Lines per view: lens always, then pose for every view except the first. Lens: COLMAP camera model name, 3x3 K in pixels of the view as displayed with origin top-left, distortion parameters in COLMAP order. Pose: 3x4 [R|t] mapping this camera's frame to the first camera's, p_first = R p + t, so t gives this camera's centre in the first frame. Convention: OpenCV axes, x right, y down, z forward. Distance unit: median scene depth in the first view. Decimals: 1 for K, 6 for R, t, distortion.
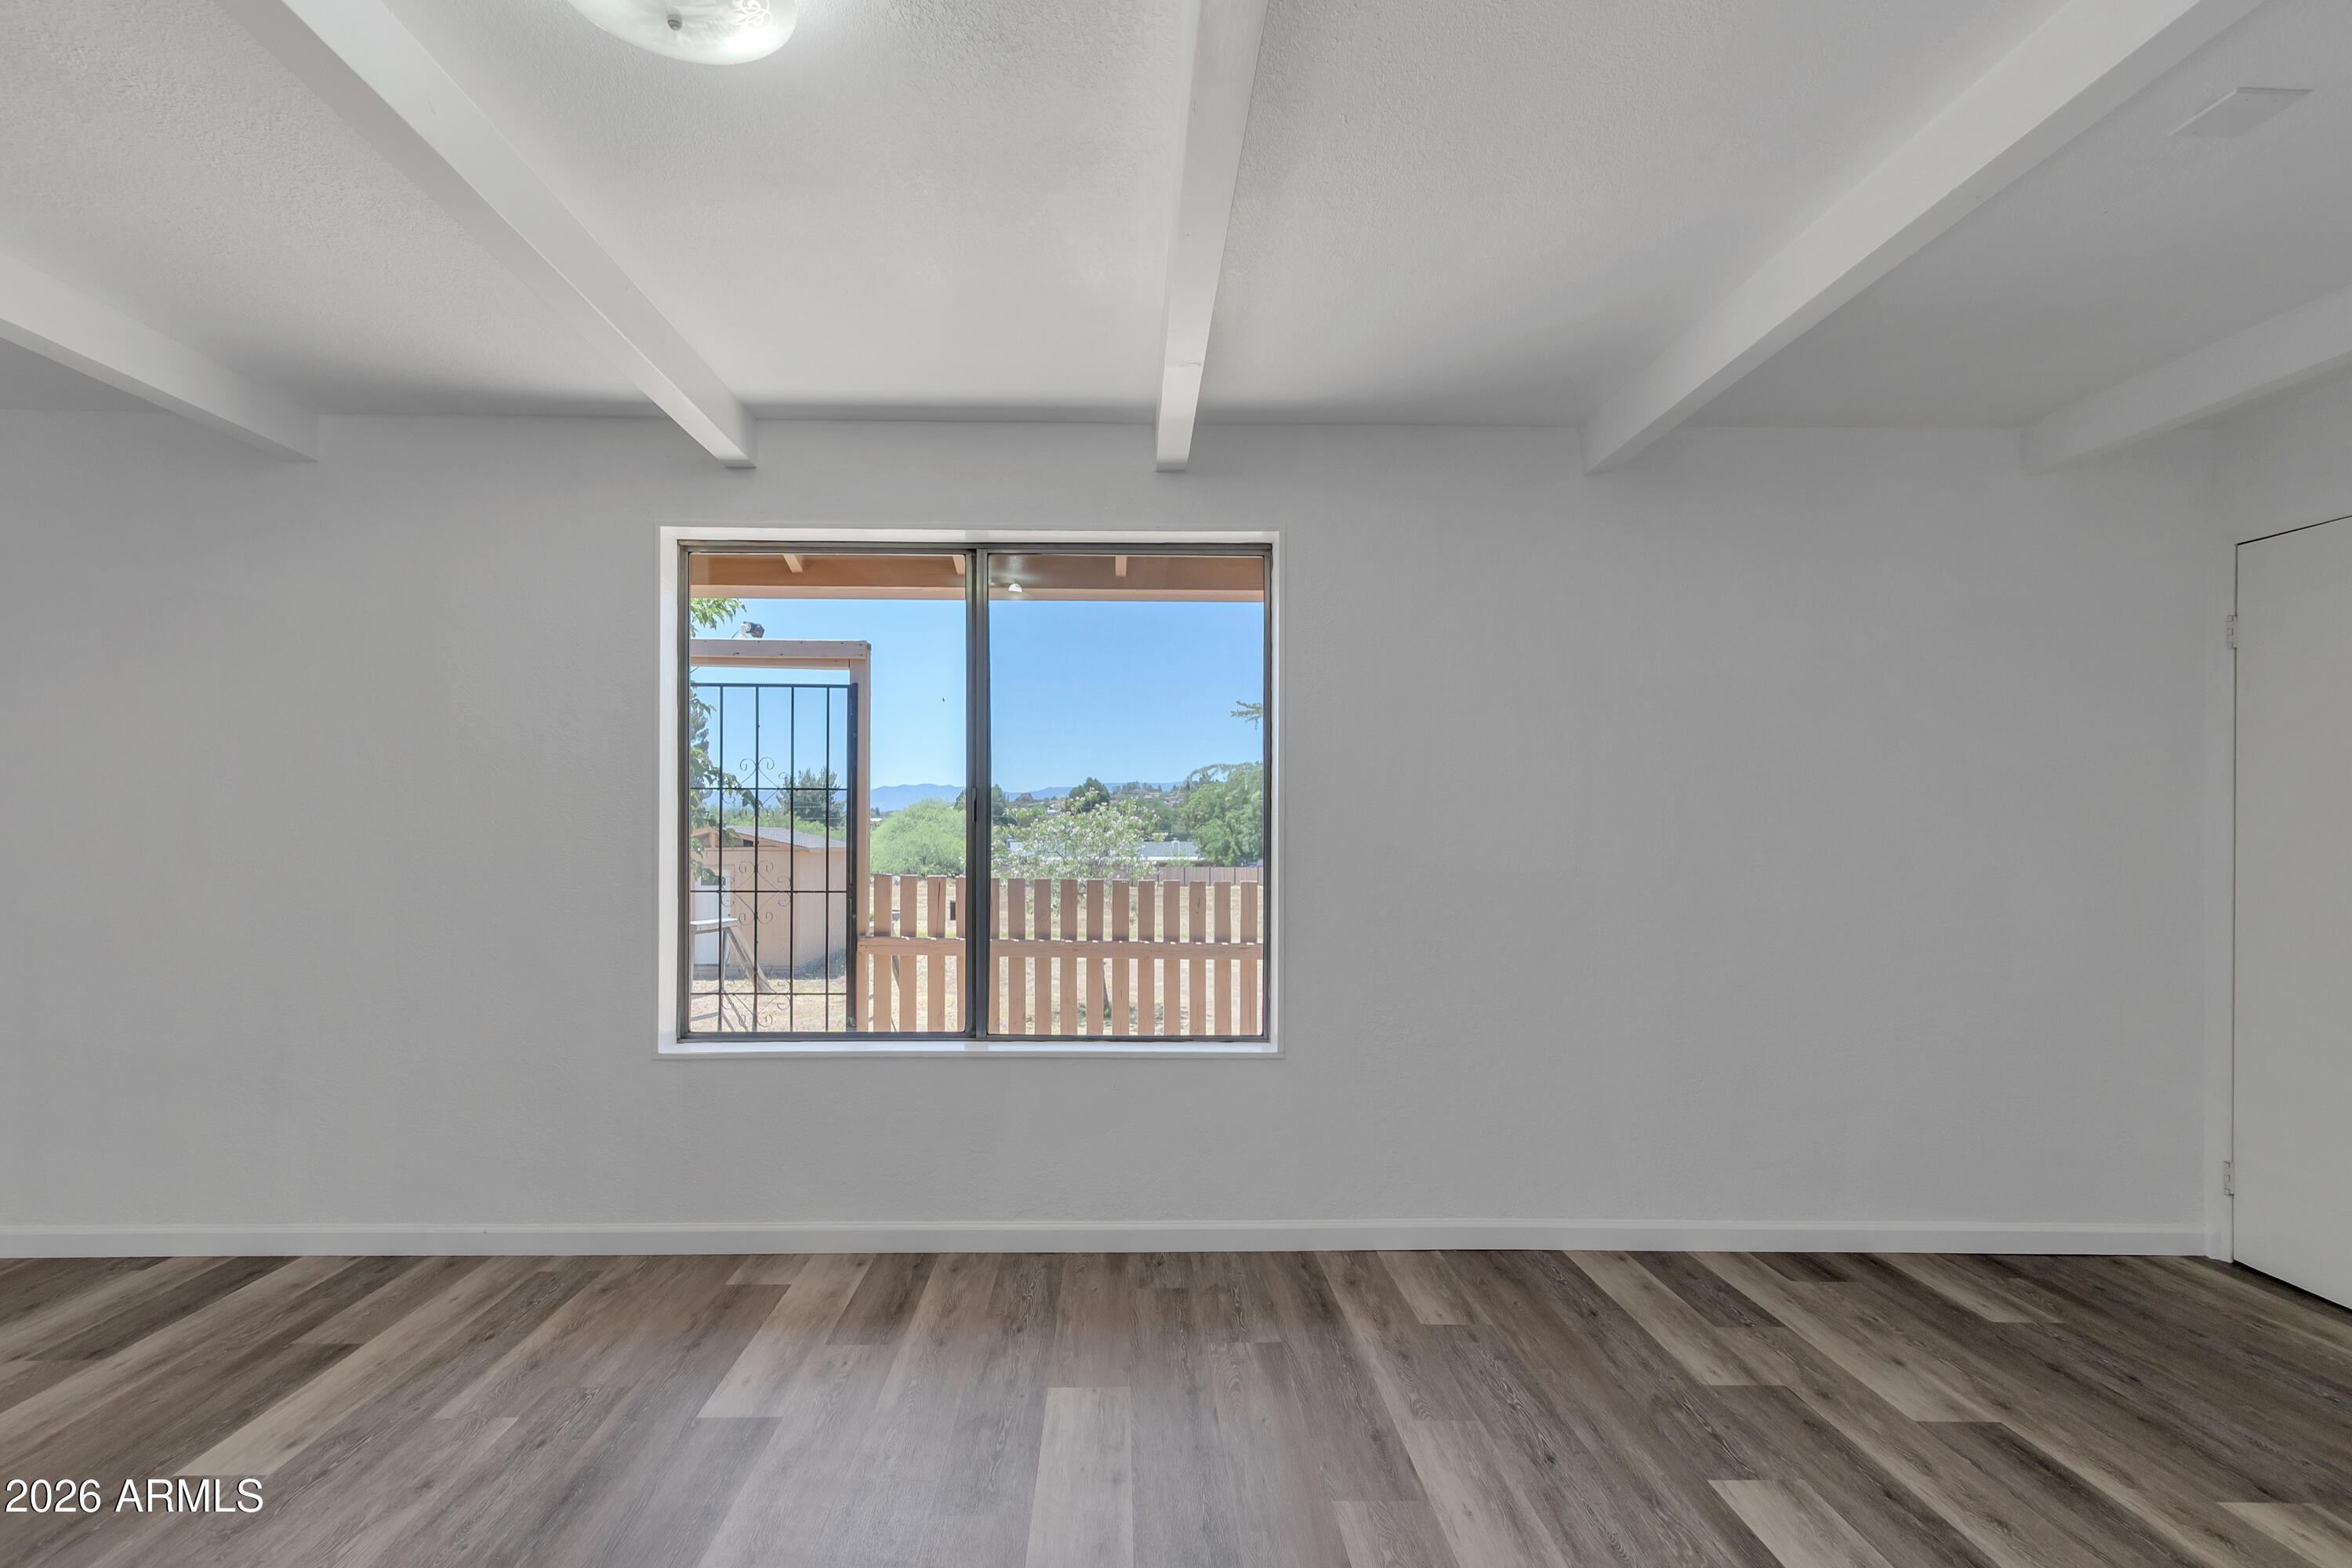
lens RADIAL K [[1131.0, 0, 1115.9], [0, 1131.0, 800.6], [0, 0, 1]] dist [0.013793, -0.005344]
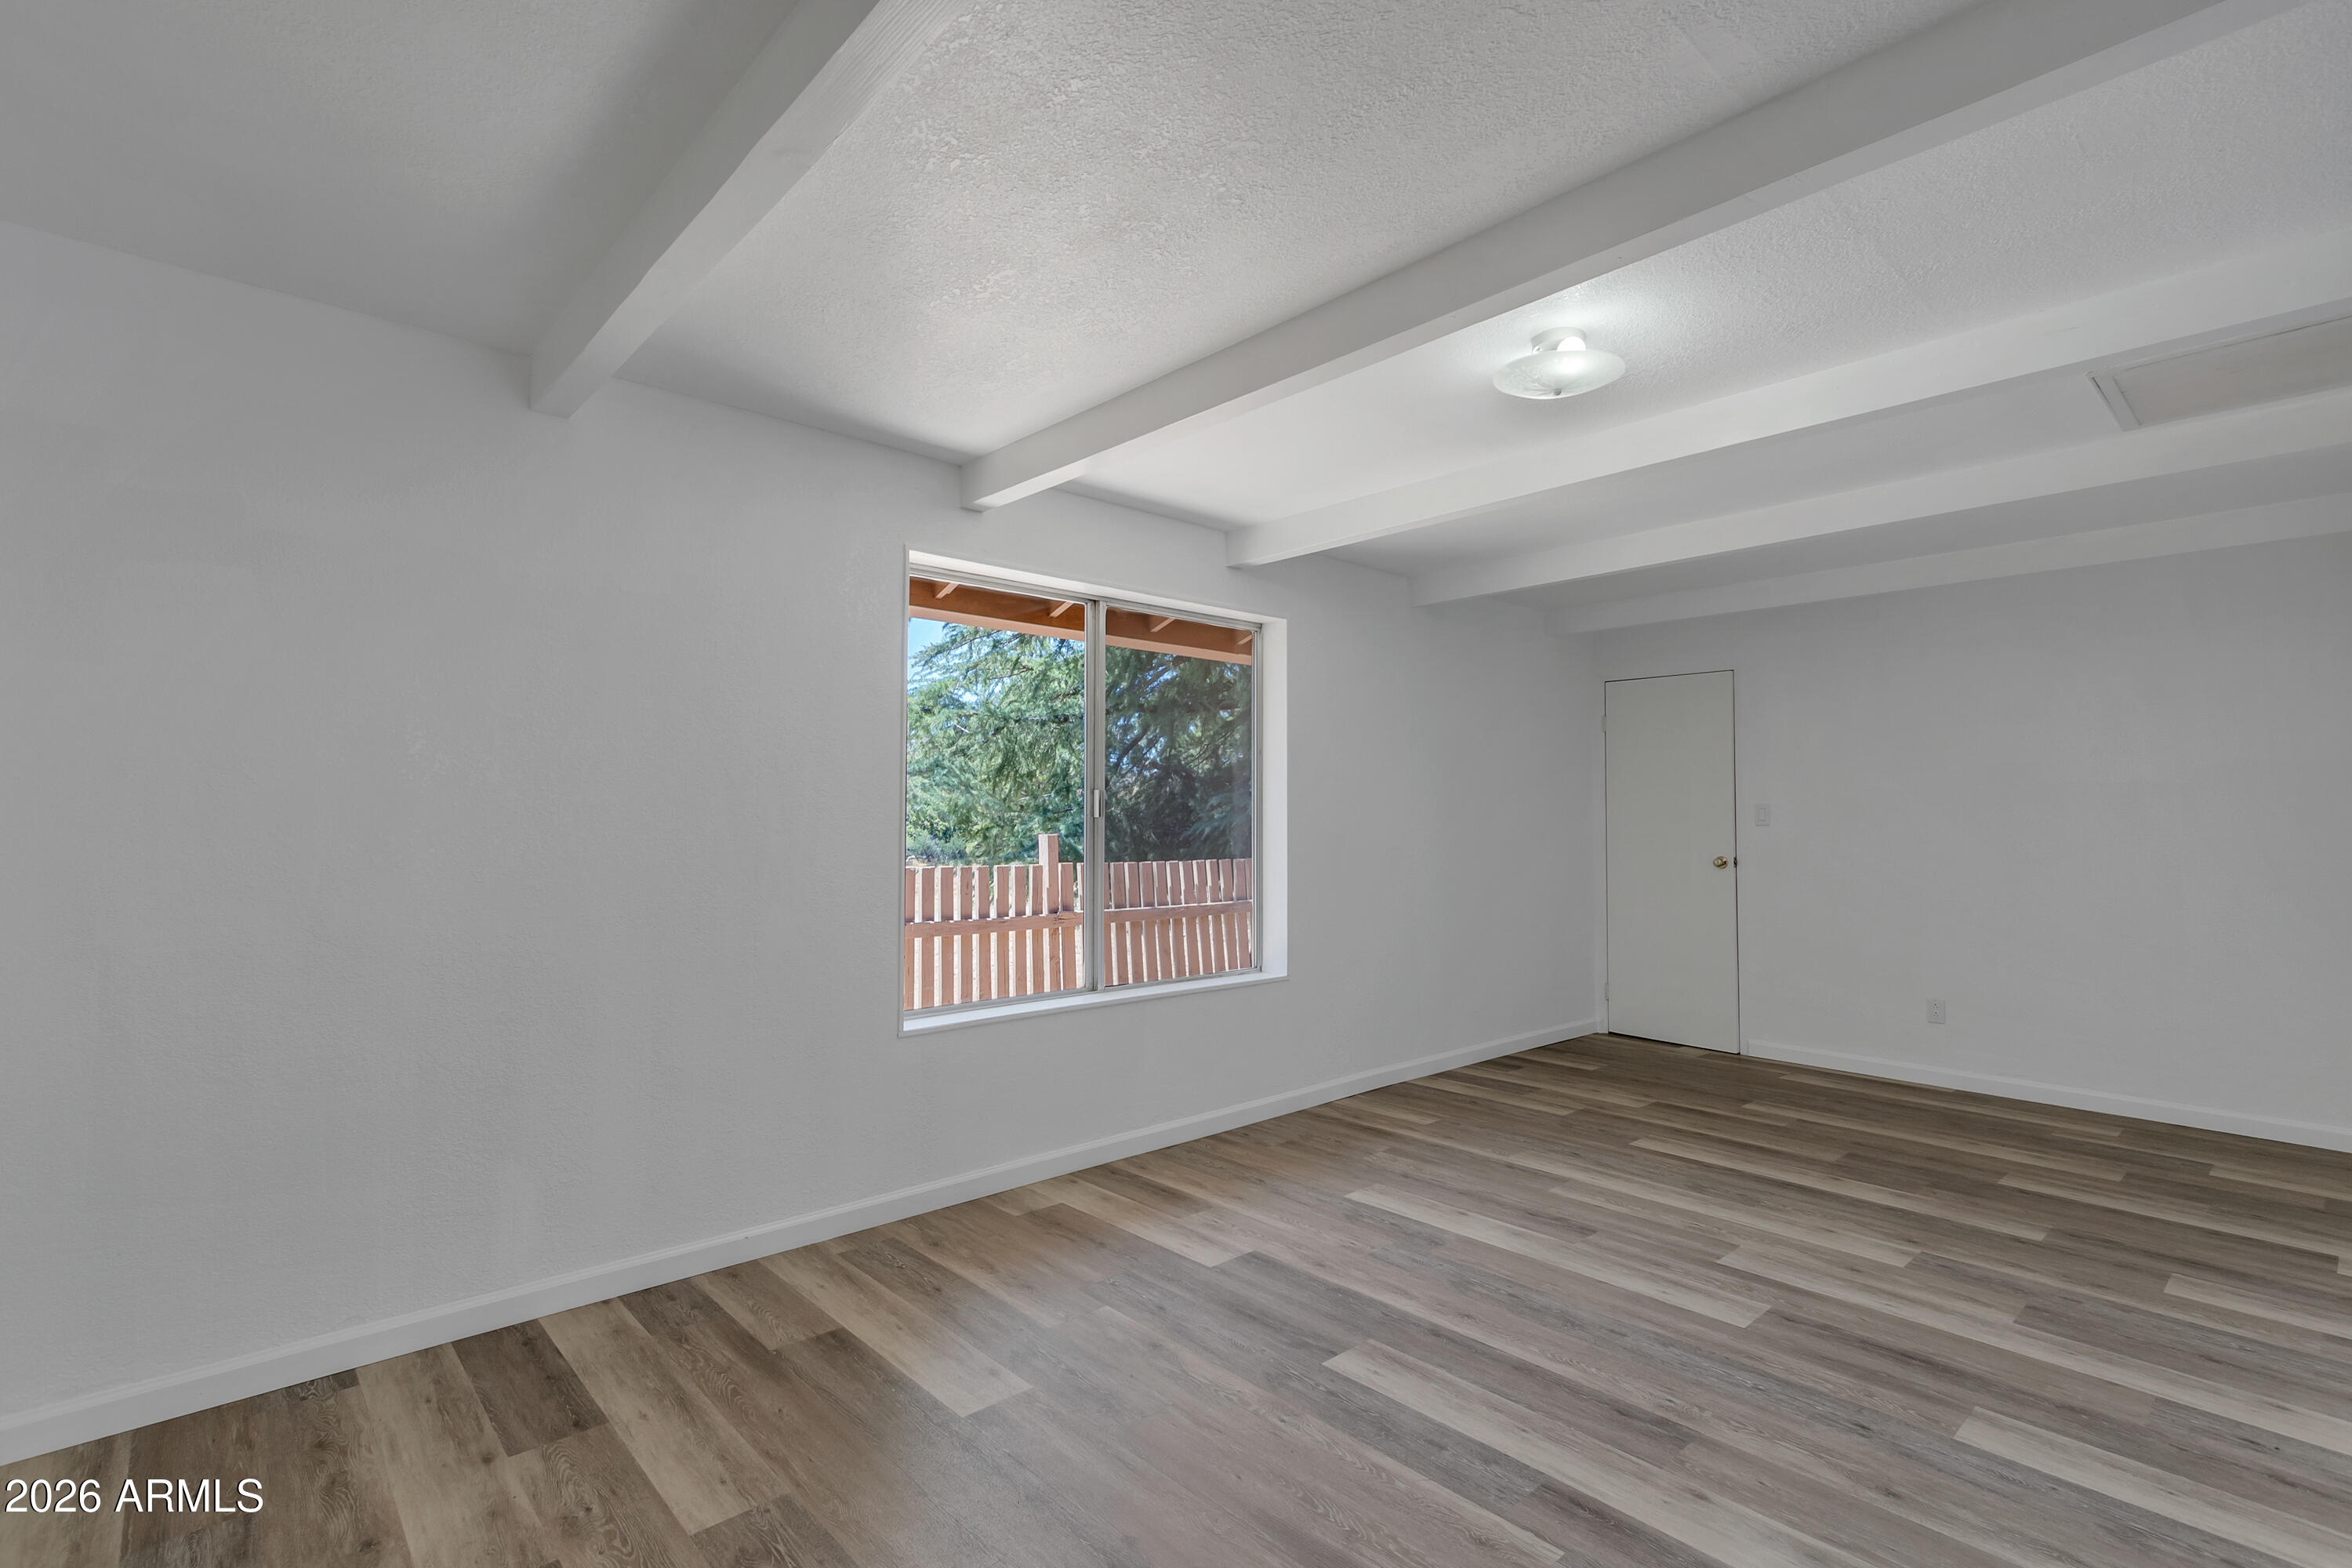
lens RADIAL K [[1131.0, 0, 1152.3], [0, 1131.0, 794.1], [0, 0, 1]] dist [0.013793, -0.005344]
pose [[0.745346, 0.010847, 0.666590, -1.071707], [-0.012636, 0.999918, -0.002142, 0.001612], [-0.666558, -0.006827, 0.745422, 0.063000]]
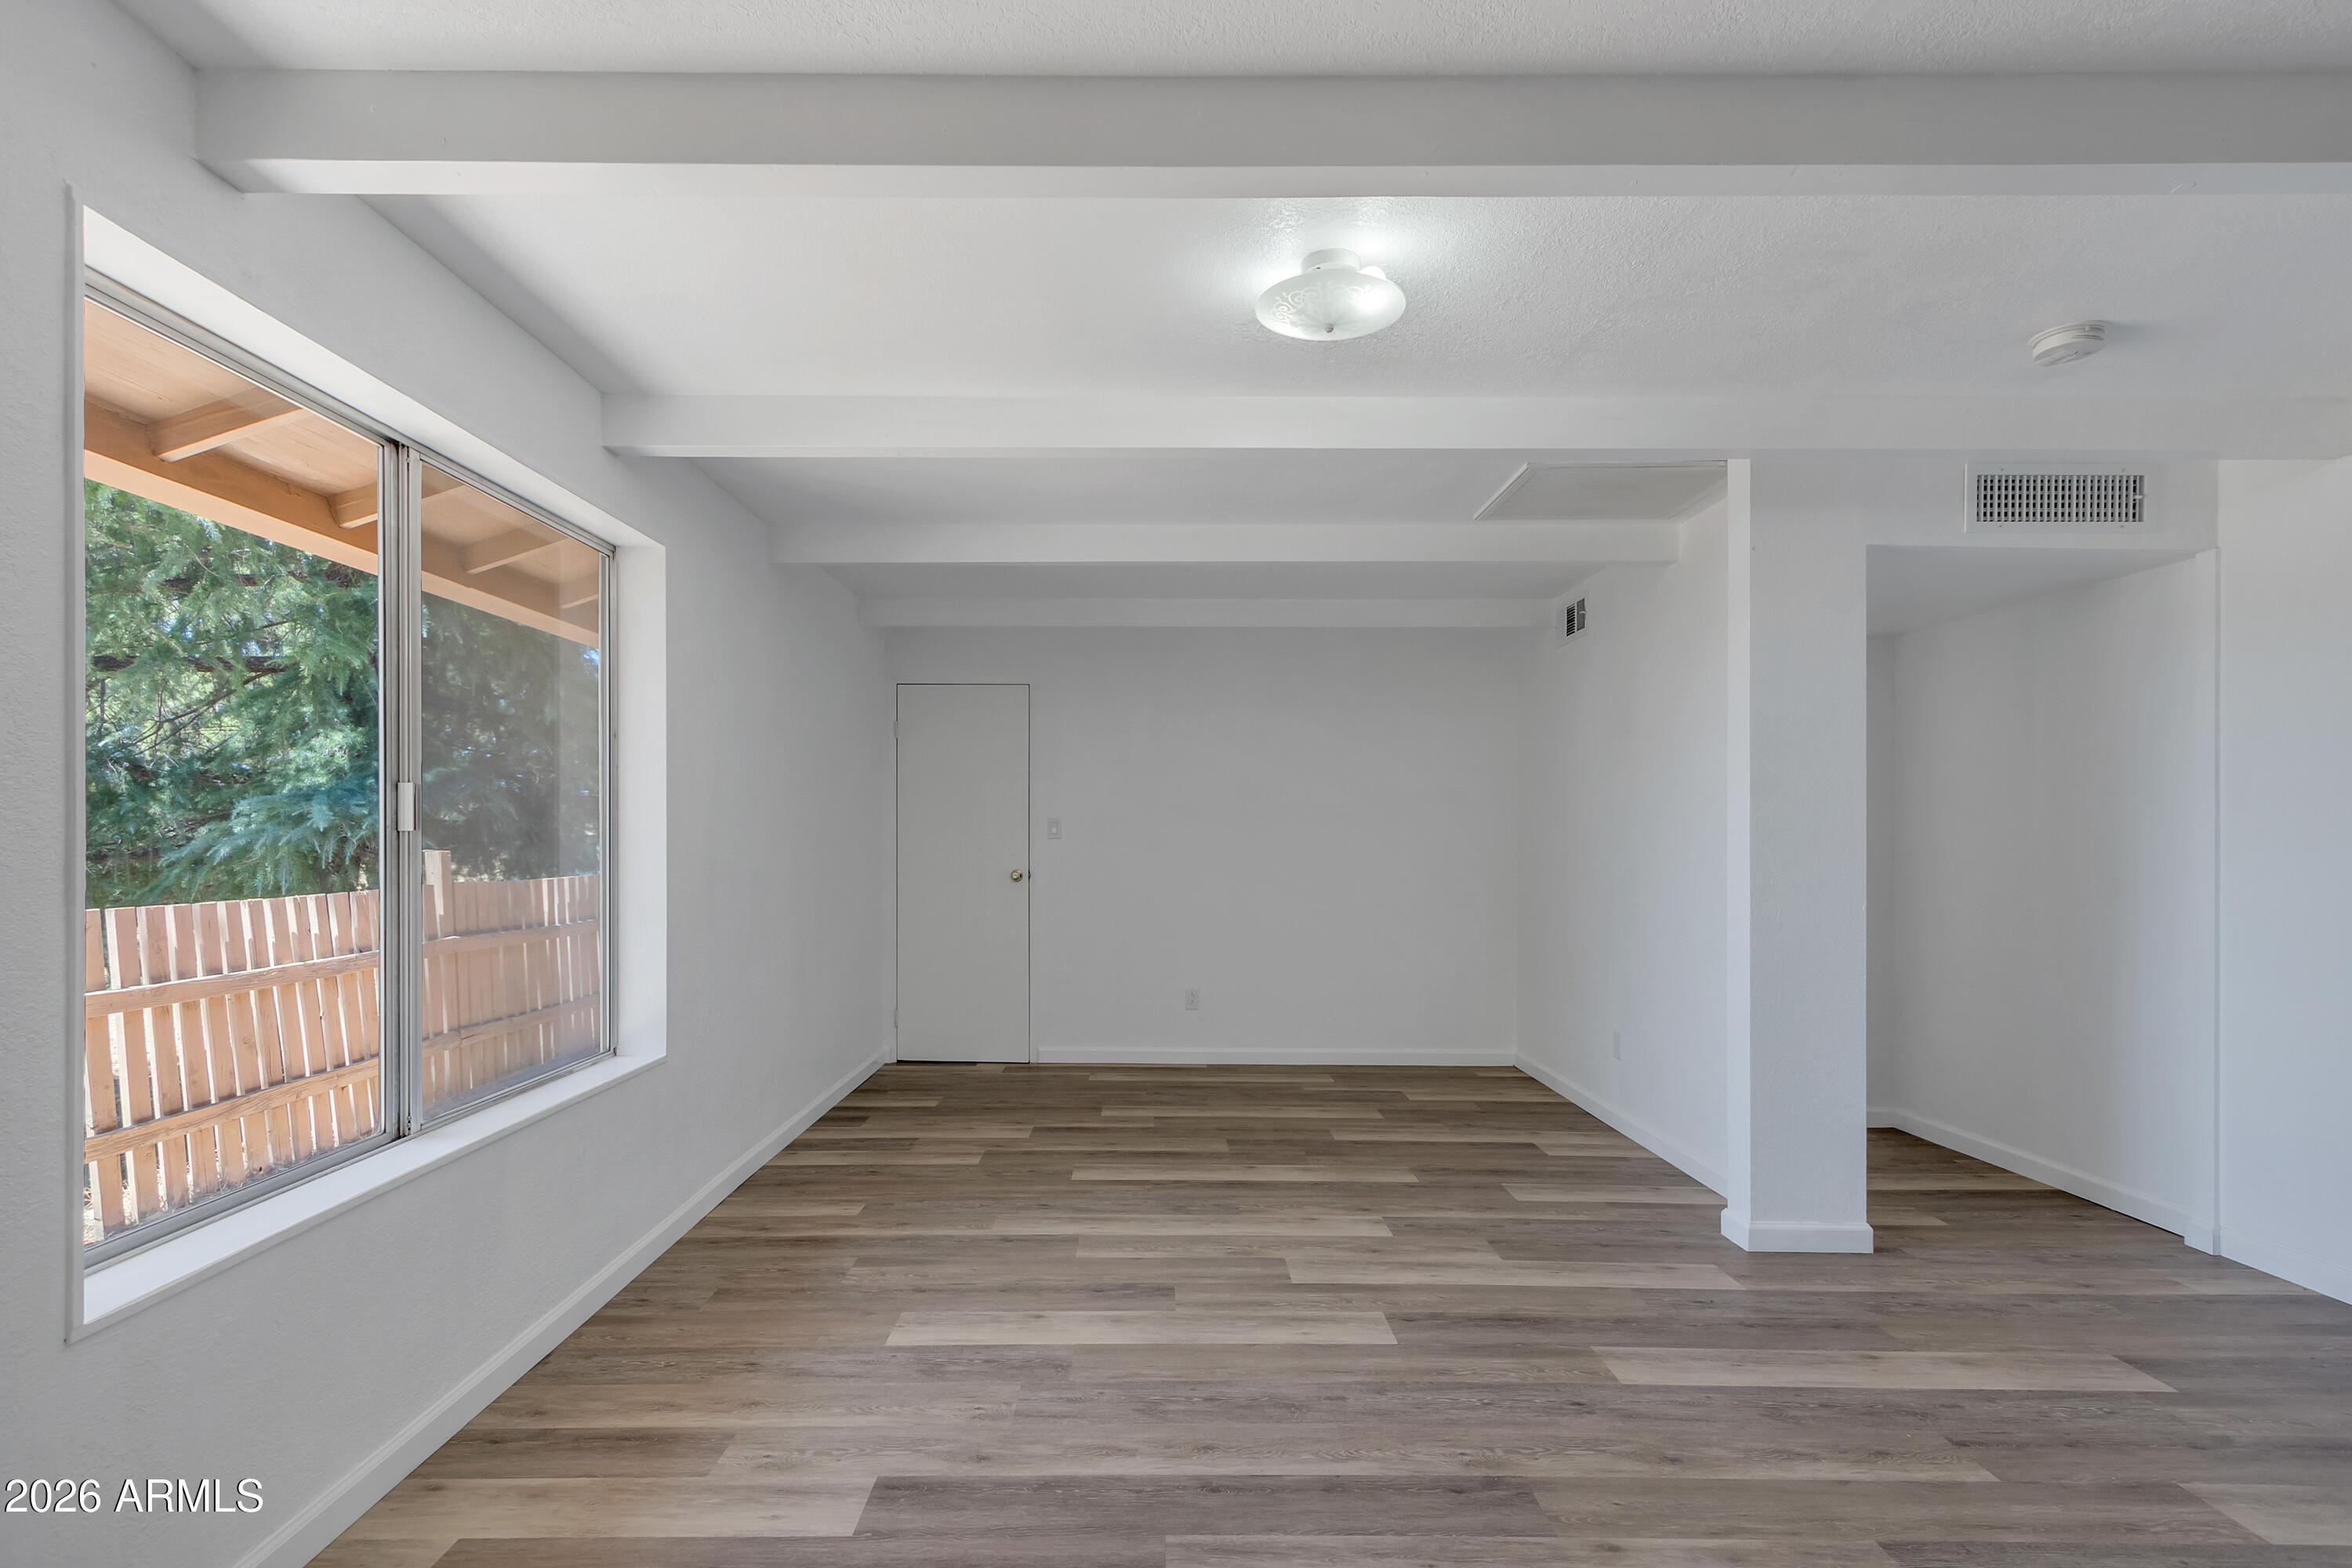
lens RADIAL K [[1131.0, 0, 1193.0], [0, 1131.0, 837.8], [0, 0, 1]] dist [0.013793, -0.005344]
pose [[-0.024456, -0.008902, 0.999661, -0.996597], [-0.022060, 0.999722, 0.008363, 0.015623], [-0.999457, -0.021848, -0.024646, 0.647161]]
